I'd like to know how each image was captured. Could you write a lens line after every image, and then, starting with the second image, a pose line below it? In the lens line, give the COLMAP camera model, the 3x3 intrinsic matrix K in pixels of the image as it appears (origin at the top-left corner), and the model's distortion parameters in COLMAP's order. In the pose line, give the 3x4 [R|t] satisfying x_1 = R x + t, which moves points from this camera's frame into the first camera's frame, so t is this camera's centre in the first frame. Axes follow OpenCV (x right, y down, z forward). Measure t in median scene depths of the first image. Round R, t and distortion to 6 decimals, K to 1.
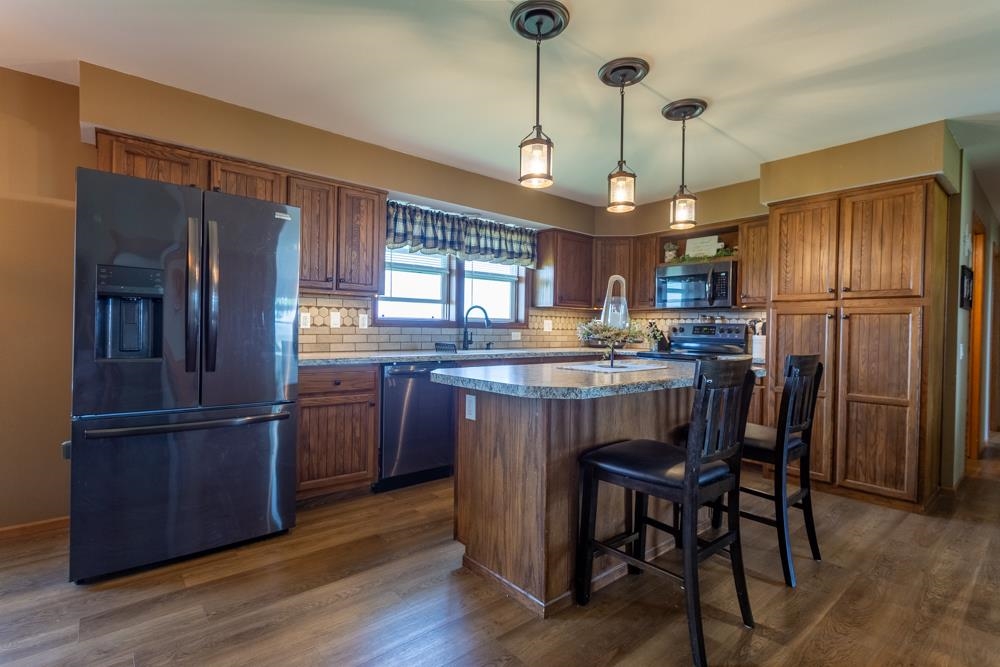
lens RADIAL K [[483.7, 0, 504.4], [0, 483.7, 334.8], [0, 0, 1]] dist [-0.002912, 0.002716]
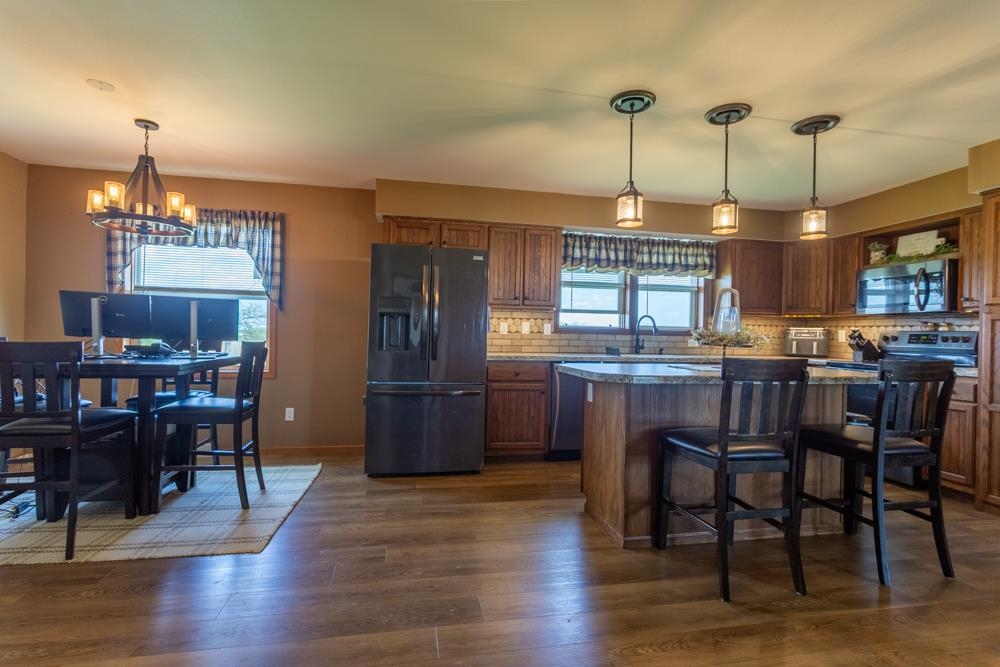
lens RADIAL K [[483.7, 0, 495.2], [0, 483.7, 334.0], [0, 0, 1]] dist [-0.002912, 0.002716]
pose [[0.872185, 0.003218, -0.489165, 0.262238], [-0.013107, 0.999773, -0.016793, 0.010139], [0.489000, 0.021058, 0.872029, -0.221316]]
